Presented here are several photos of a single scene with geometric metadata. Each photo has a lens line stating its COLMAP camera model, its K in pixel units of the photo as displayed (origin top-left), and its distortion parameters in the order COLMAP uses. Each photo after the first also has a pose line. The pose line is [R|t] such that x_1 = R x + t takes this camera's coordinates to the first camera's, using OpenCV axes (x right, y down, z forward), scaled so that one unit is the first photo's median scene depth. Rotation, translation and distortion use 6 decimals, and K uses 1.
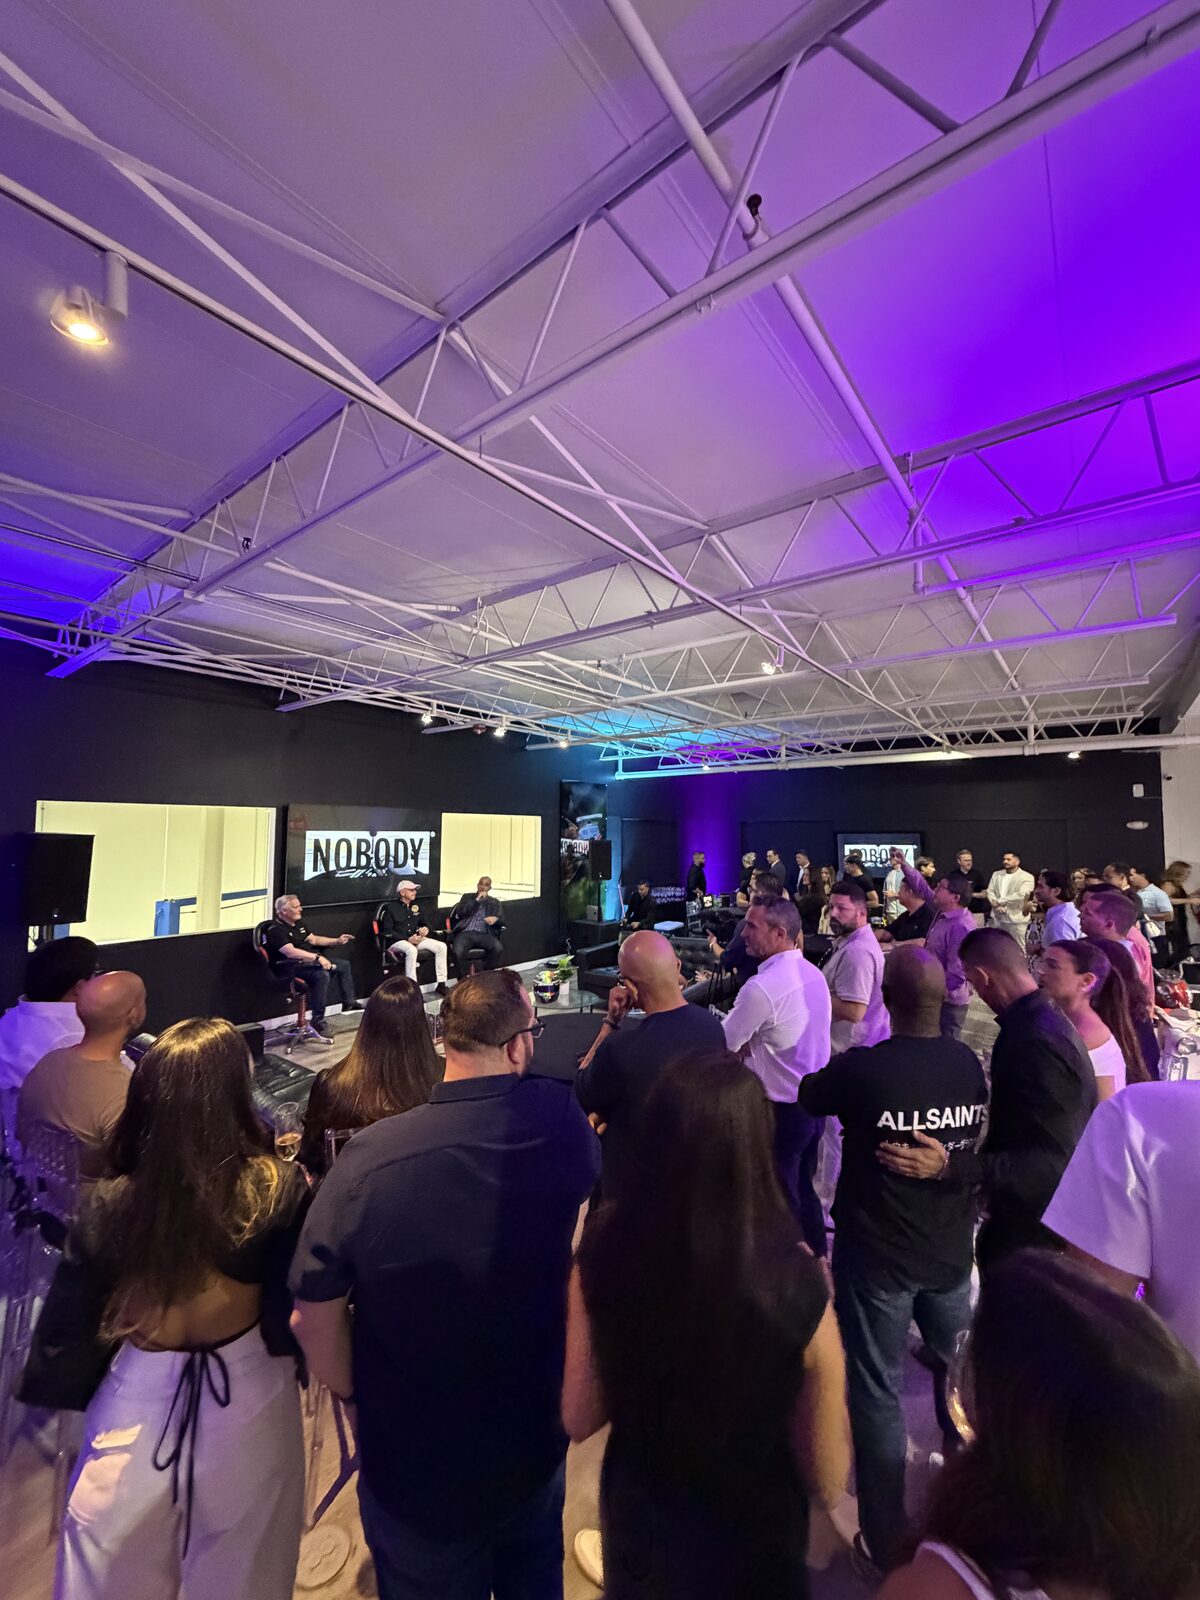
lens RADIAL K [[635.2, 0, 603.8], [0, 635.2, 791.8], [0, 0, 1]] dist [0.000749, 0.000010]
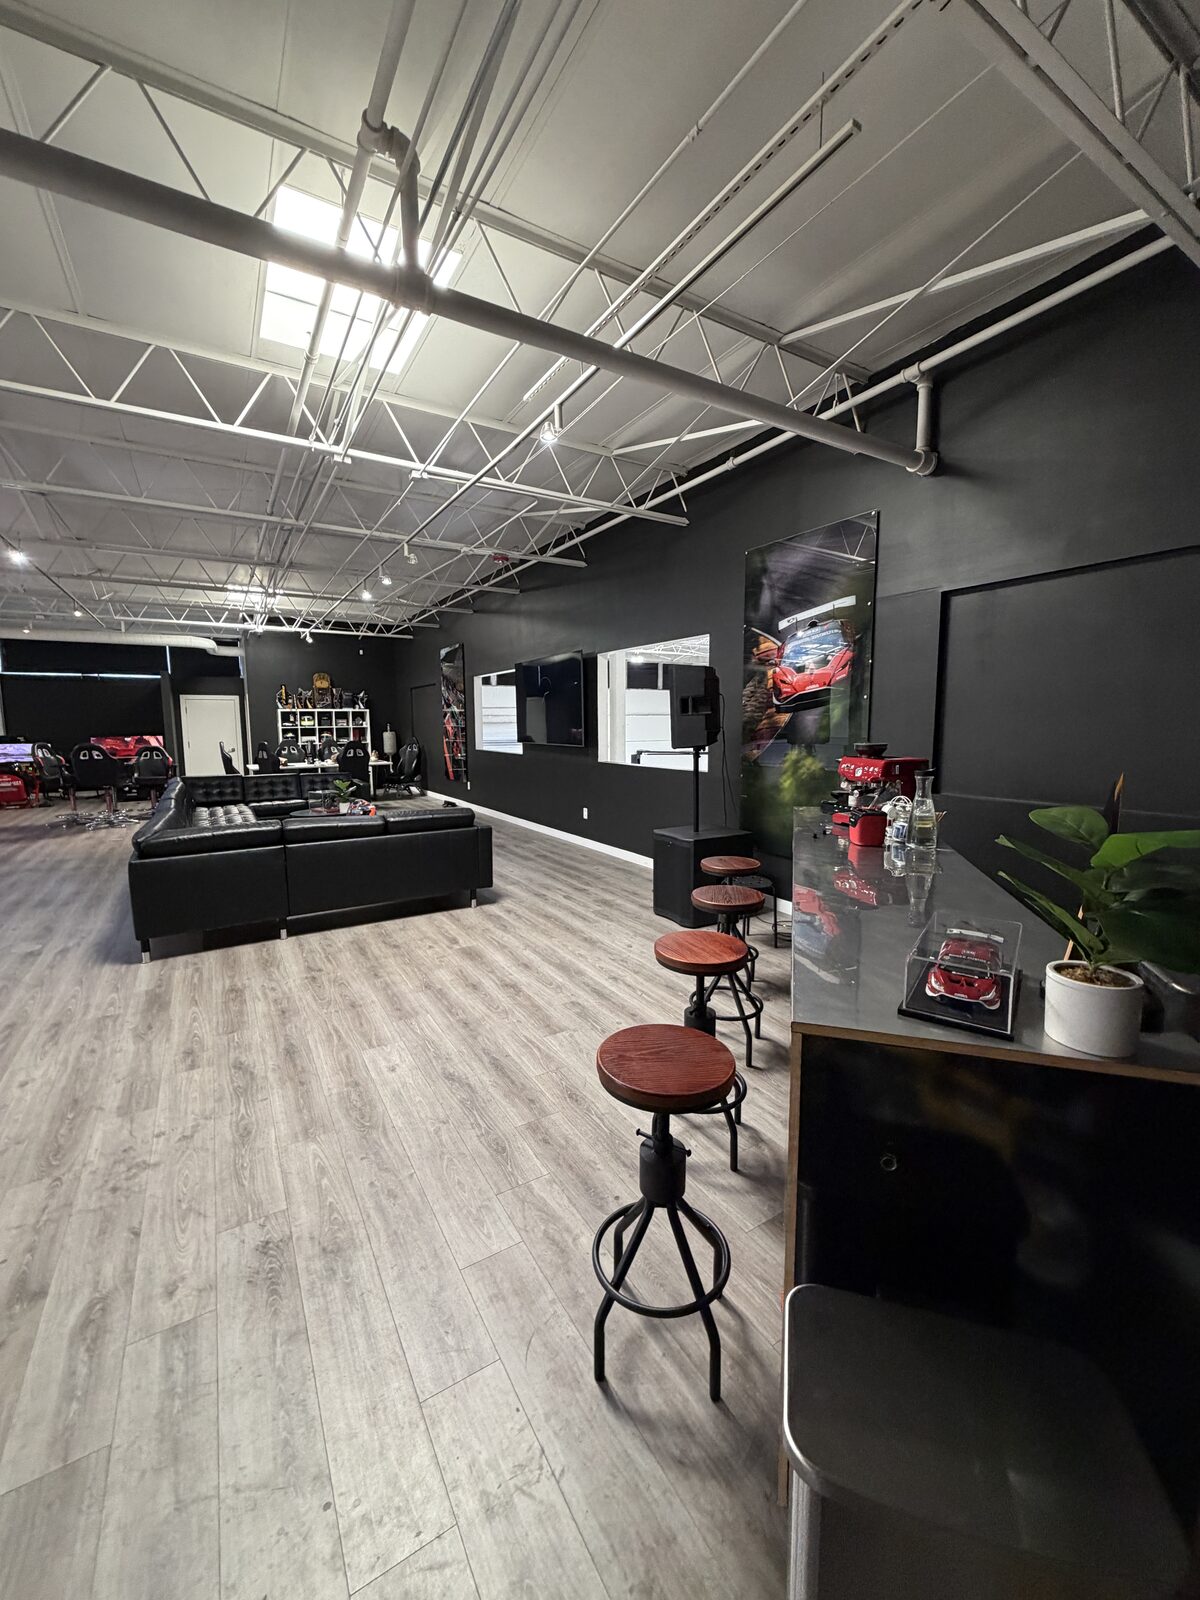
lens RADIAL K [[635.2, 0, 602.0], [0, 635.2, 800.7], [0, 0, 1]] dist [0.000749, 0.000010]
pose [[-0.347190, 0.124633, -0.929476, 0.486985], [0.076626, 0.991586, 0.104339, 0.121261], [0.934659, -0.034997, -0.353819, 1.107908]]
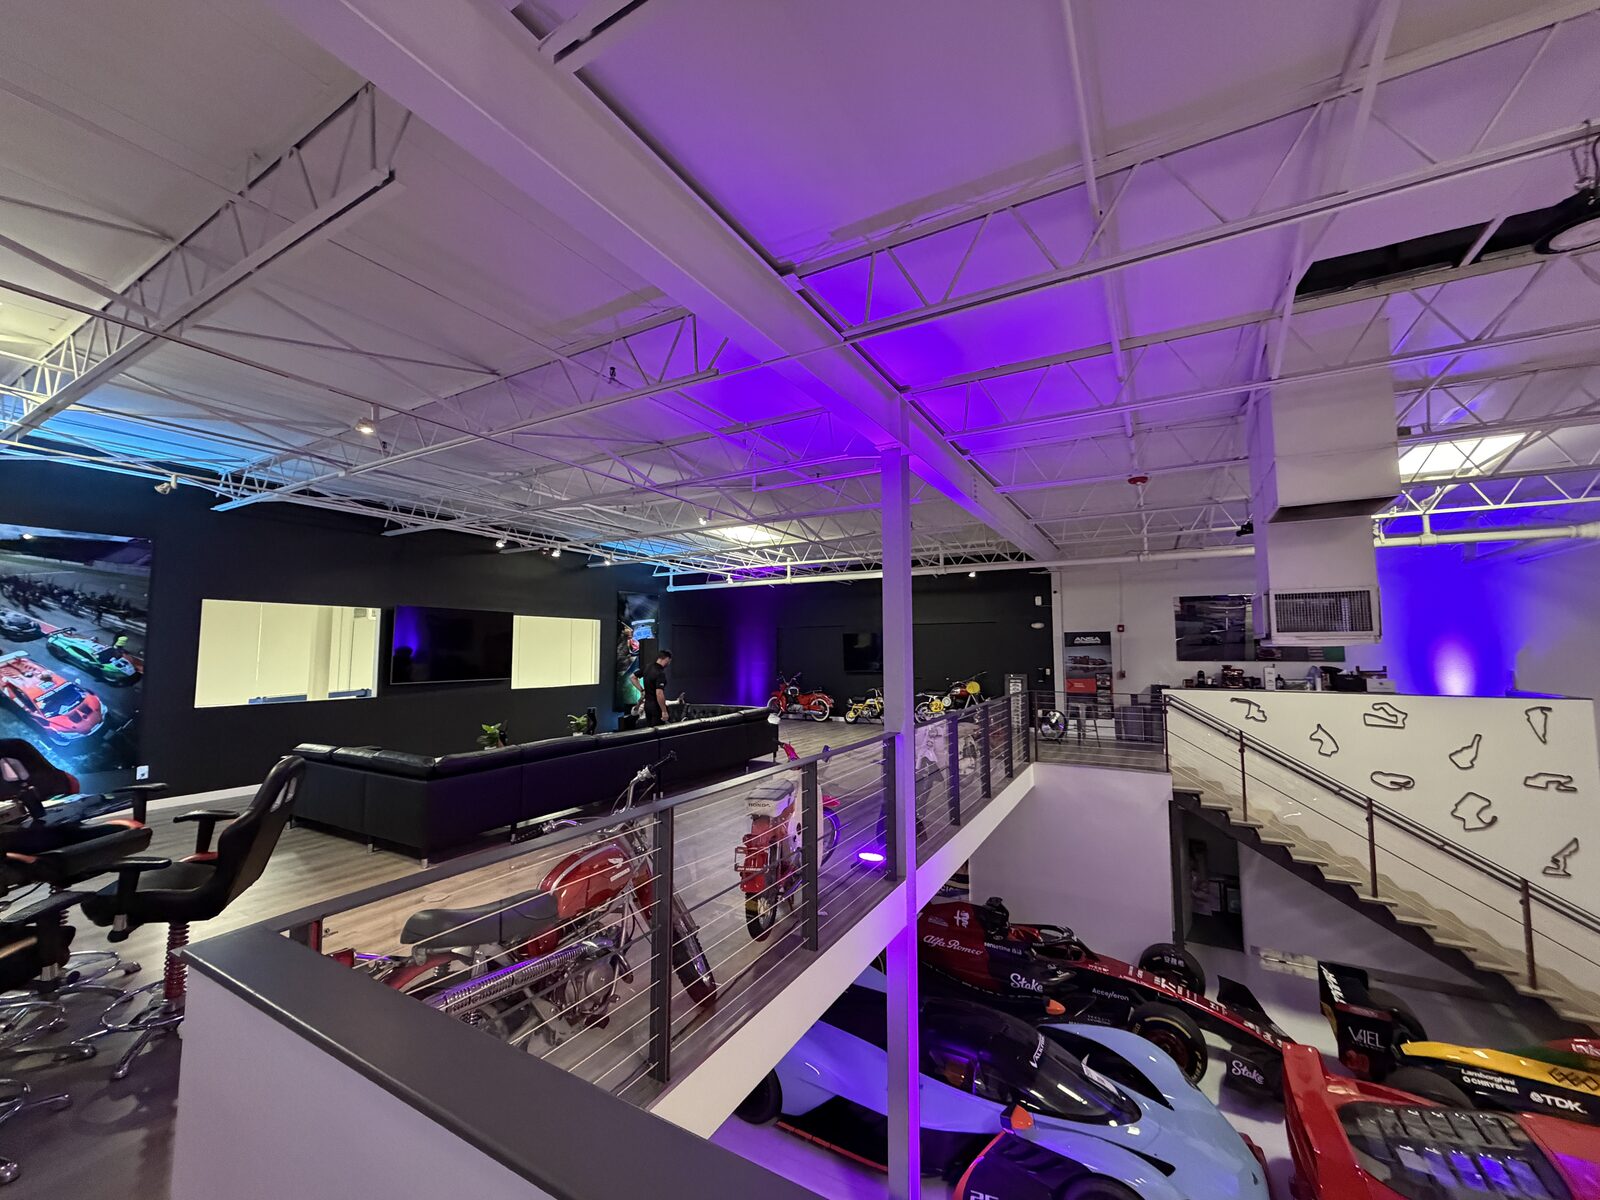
lens RADIAL K [[635.2, 0, 797.0], [0, 635.2, 598.9], [0, 0, 1]] dist [0.000749, 0.000010]
pose [[0.989217, 0.004834, 0.146379, 0.100863], [-0.002401, 0.999856, -0.016792, 0.017158], [-0.146440, 0.016259, 0.989086, -0.291961]]
